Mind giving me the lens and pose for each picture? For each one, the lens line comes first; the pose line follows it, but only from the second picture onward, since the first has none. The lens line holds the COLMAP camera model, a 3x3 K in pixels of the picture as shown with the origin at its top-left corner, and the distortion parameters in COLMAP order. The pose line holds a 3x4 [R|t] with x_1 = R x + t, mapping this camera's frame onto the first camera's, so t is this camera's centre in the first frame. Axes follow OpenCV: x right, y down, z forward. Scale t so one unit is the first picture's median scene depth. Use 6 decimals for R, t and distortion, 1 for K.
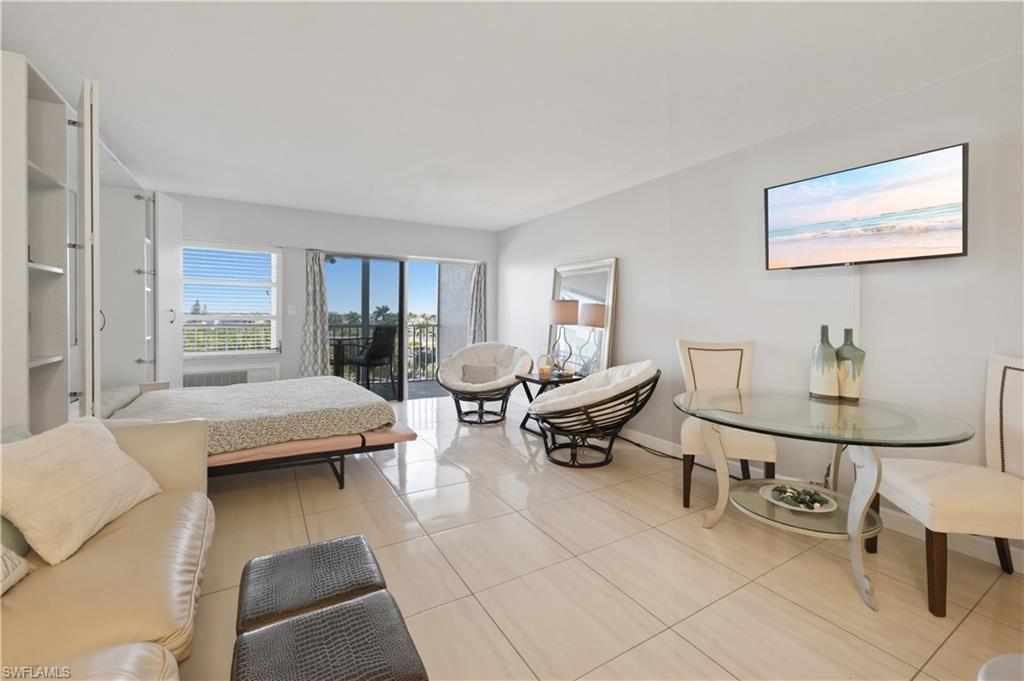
lens RADIAL K [[427.7, 0, 511.3], [0, 427.7, 318.2], [0, 0, 1]] dist [-0.002729, -0.000254]
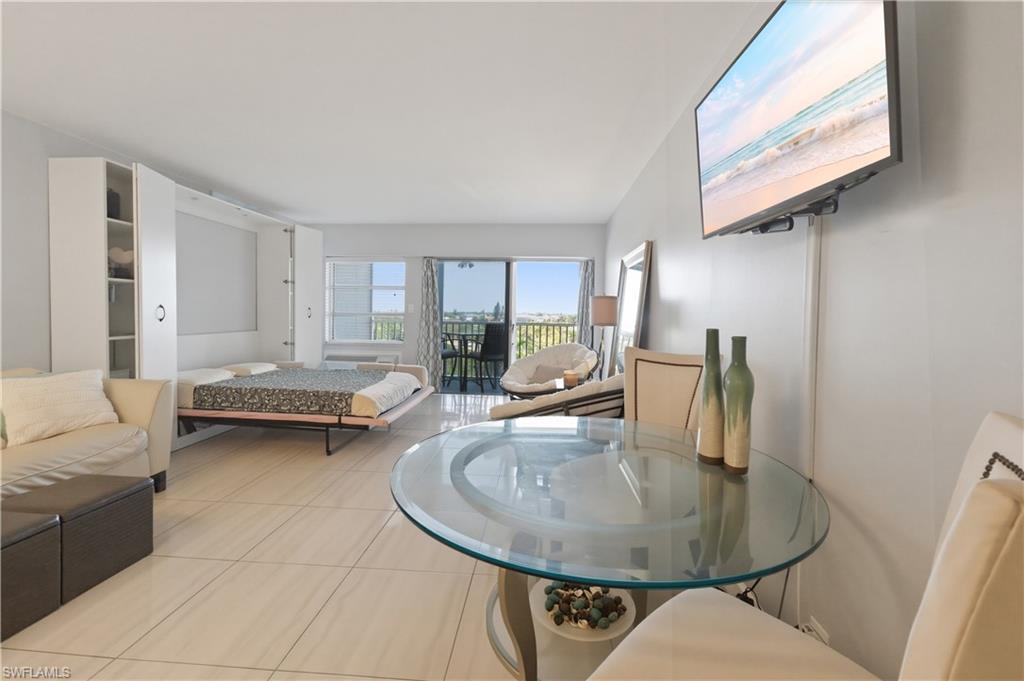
lens RADIAL K [[422.6, 0, 514.7], [0, 422.6, 319.7], [0, 0, 1]] dist [-0.019224, 0.013543]
pose [[0.826613, 0.013992, -0.562597, 0.609869], [-0.013393, 0.999897, 0.005190, 0.003212], [0.562612, 0.003245, 0.826715, 0.275698]]
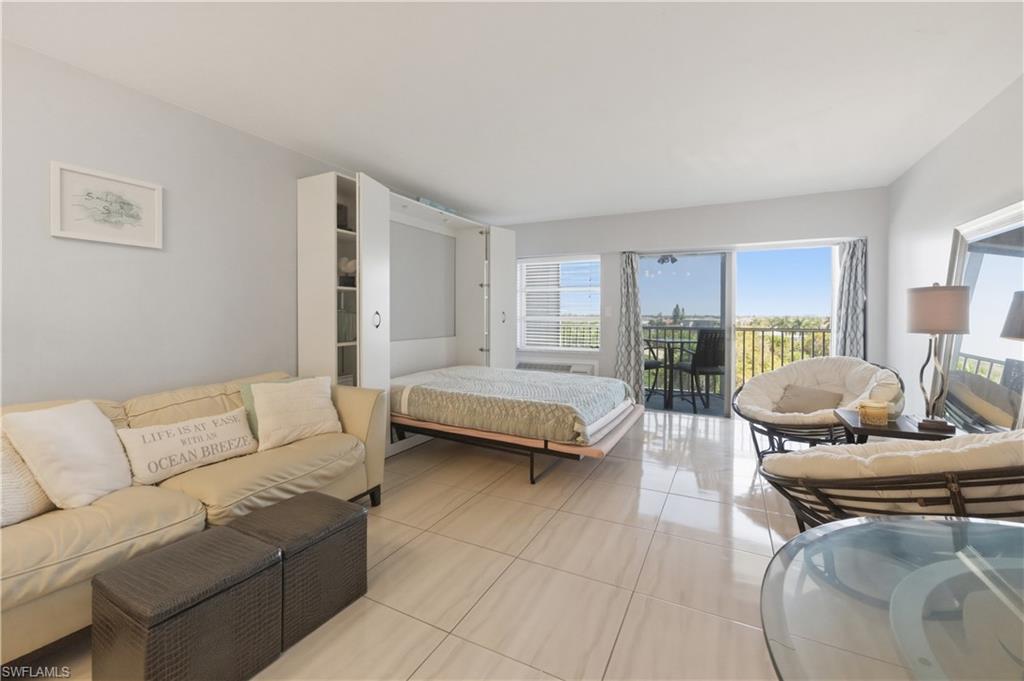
lens RADIAL K [[428.9, 0, 511.5], [0, 428.9, 315.4], [0, 0, 1]] dist [-0.003034, 0.000051]
pose [[0.535701, -0.005844, -0.844387, 0.395531], [-0.005283, 0.999933, -0.010273, 0.002450], [0.844391, 0.009964, 0.535635, 0.346998]]
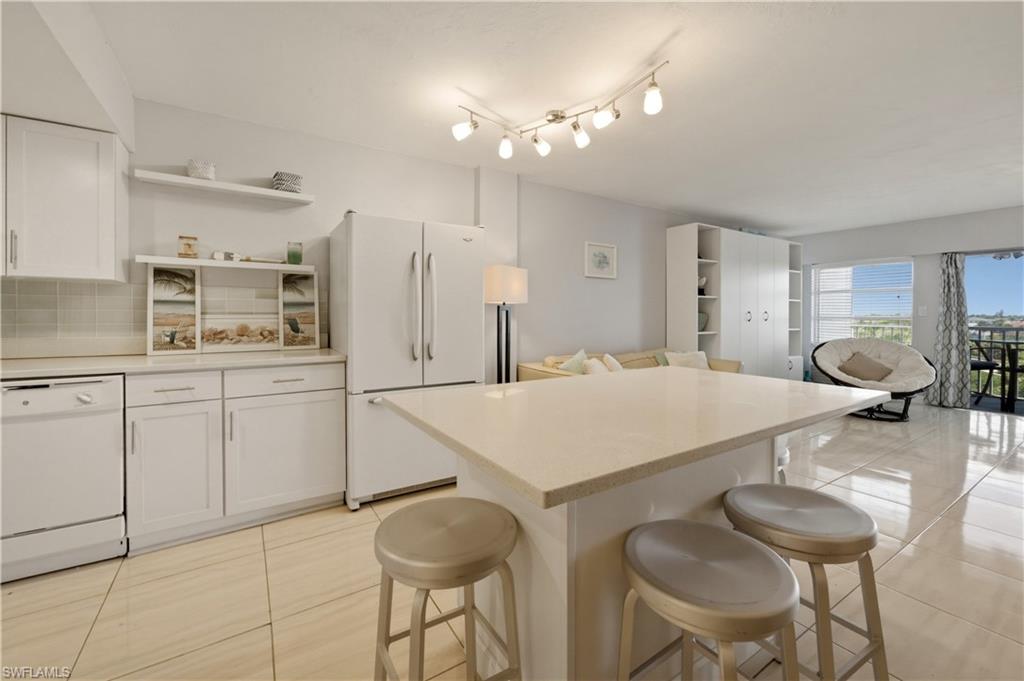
lens RADIAL K [[422.6, 0, 514.7], [0, 422.6, 319.7], [0, 0, 1]] dist [-0.019224, 0.013543]
pose [[0.042958, 0.007129, -0.999051, 0.818257], [-0.011412, 0.999913, 0.006644, 0.011033], [0.999012, 0.011116, 0.043035, -0.165671]]
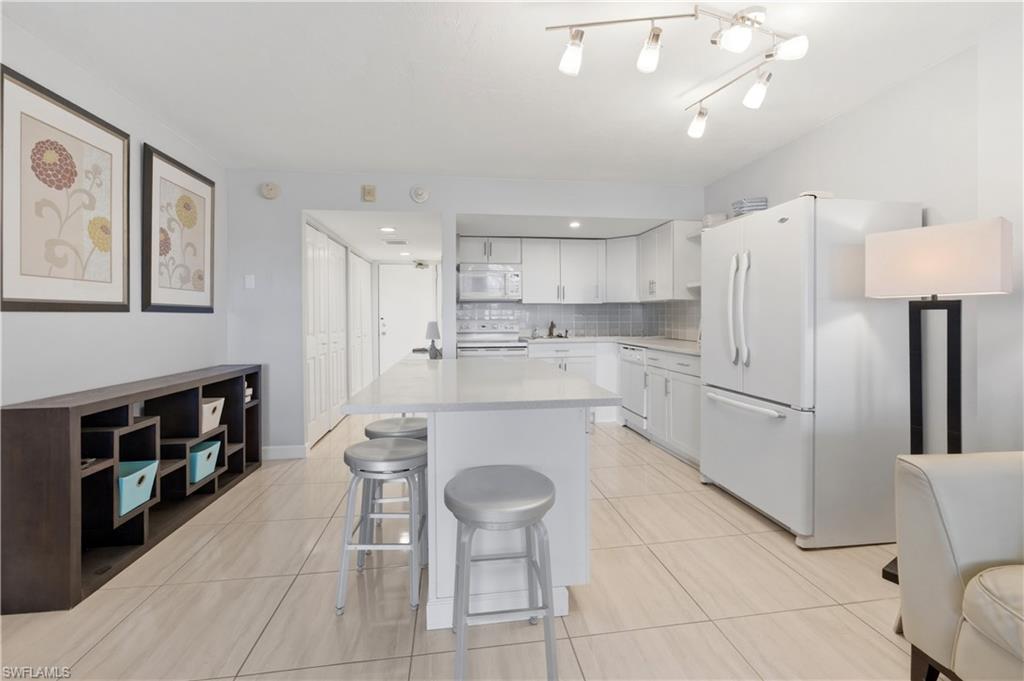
lens RADIAL K [[422.6, 0, 514.7], [0, 422.6, 319.7], [0, 0, 1]] dist [-0.019224, 0.013543]
pose [[-0.928565, -0.003592, 0.371154, 0.103773], [0.002136, 0.999885, 0.015020, 0.000766], [-0.371165, 0.014740, -0.928450, 0.551751]]
